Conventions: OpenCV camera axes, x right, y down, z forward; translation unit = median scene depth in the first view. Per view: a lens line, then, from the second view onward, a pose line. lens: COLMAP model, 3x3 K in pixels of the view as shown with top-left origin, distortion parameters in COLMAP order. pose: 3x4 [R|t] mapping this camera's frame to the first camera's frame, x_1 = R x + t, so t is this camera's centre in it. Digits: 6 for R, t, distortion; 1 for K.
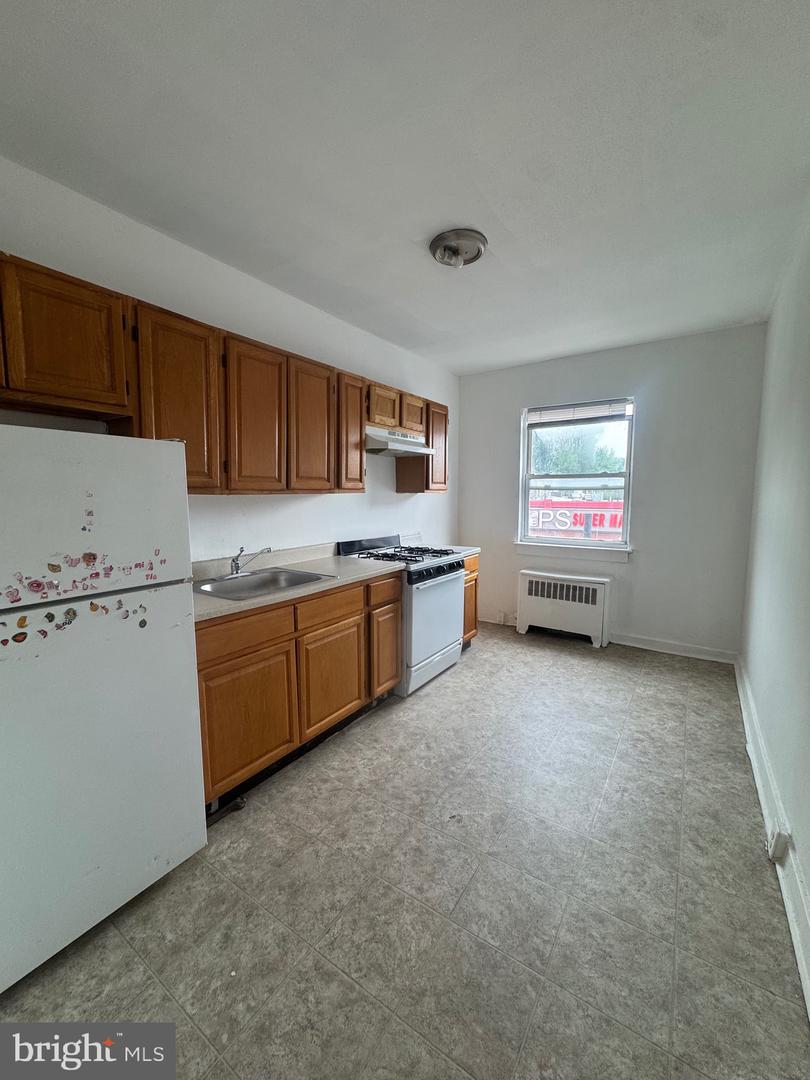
lens RADIAL K [[434.4, 0, 403.4], [0, 434.4, 537.6], [0, 0, 1]] dist [-0.003193, 0.001363]
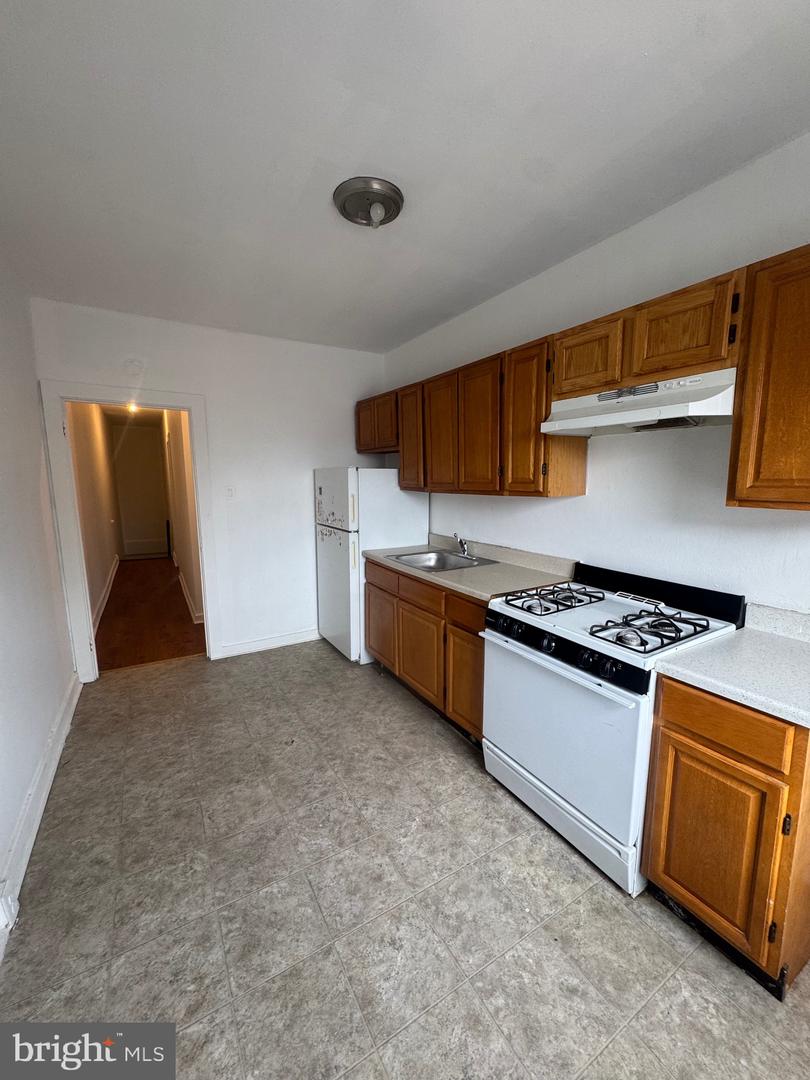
lens RADIAL K [[434.4, 0, 408.9], [0, 434.4, 541.6], [0, 0, 1]] dist [-0.003193, 0.001363]
pose [[-0.422839, 0.137430, -0.895723, 0.953053], [-0.088801, 0.977393, 0.191881, -0.214251], [0.901843, 0.160676, -0.401076, 1.565287]]
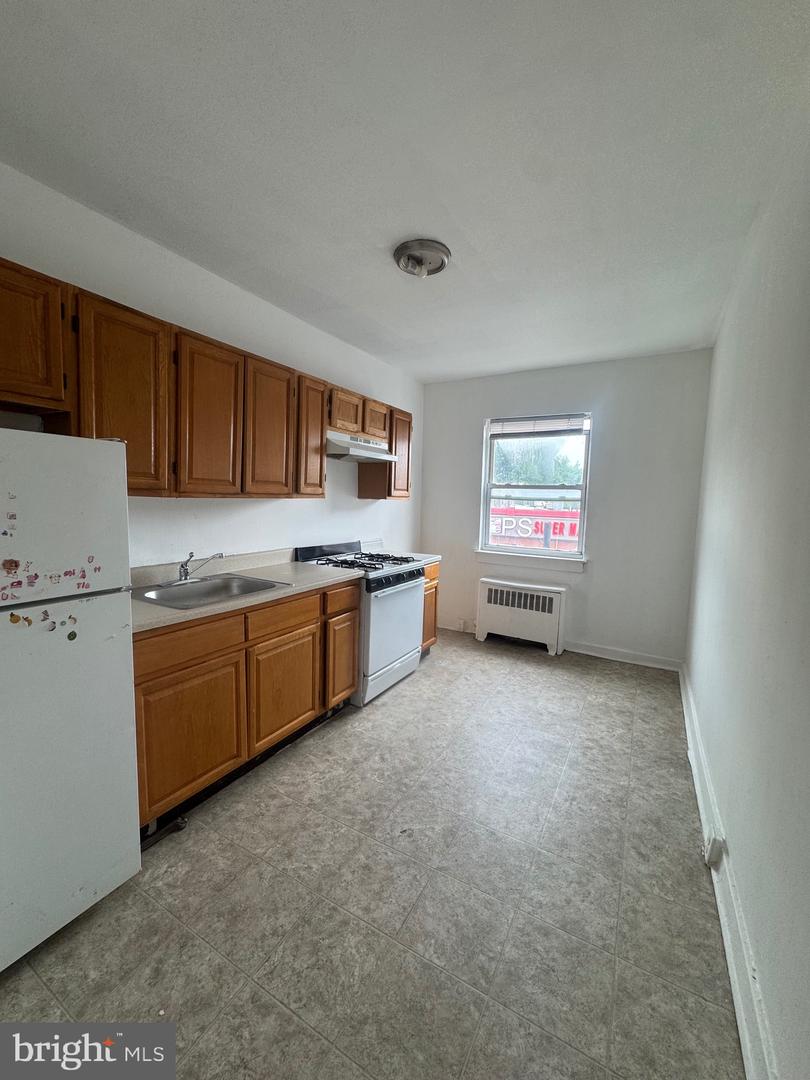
lens RADIAL K [[434.4, 0, 403.3], [0, 434.4, 537.8], [0, 0, 1]] dist [-0.003193, 0.001363]
pose [[0.996693, 0.021551, 0.078355, 0.018973], [-0.020852, 0.999735, -0.009725, -0.011638], [-0.078544, 0.008059, 0.996878, 0.011740]]
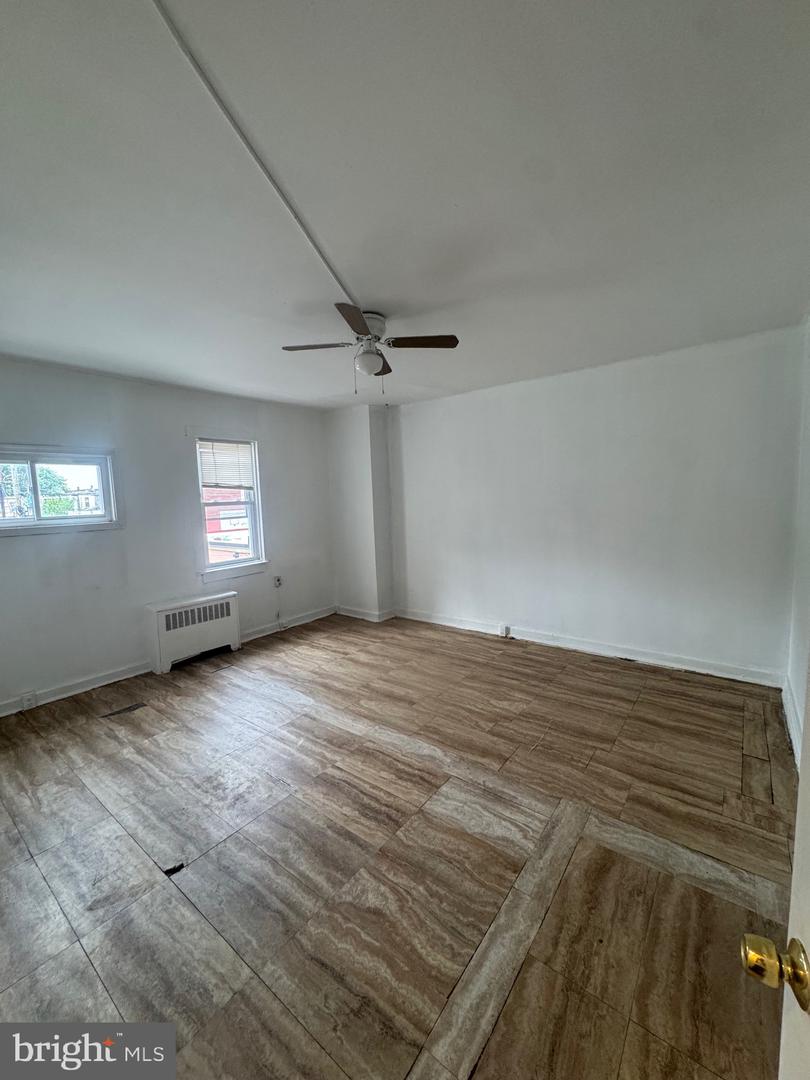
lens RADIAL K [[434.4, 0, 405.7], [0, 434.4, 535.6], [0, 0, 1]] dist [-0.003193, 0.001363]
pose [[0.066585, -0.062762, 0.995805, -1.265138], [0.162444, 0.985386, 0.051244, -0.077885], [-0.984469, 0.158350, 0.075807, 0.764688]]
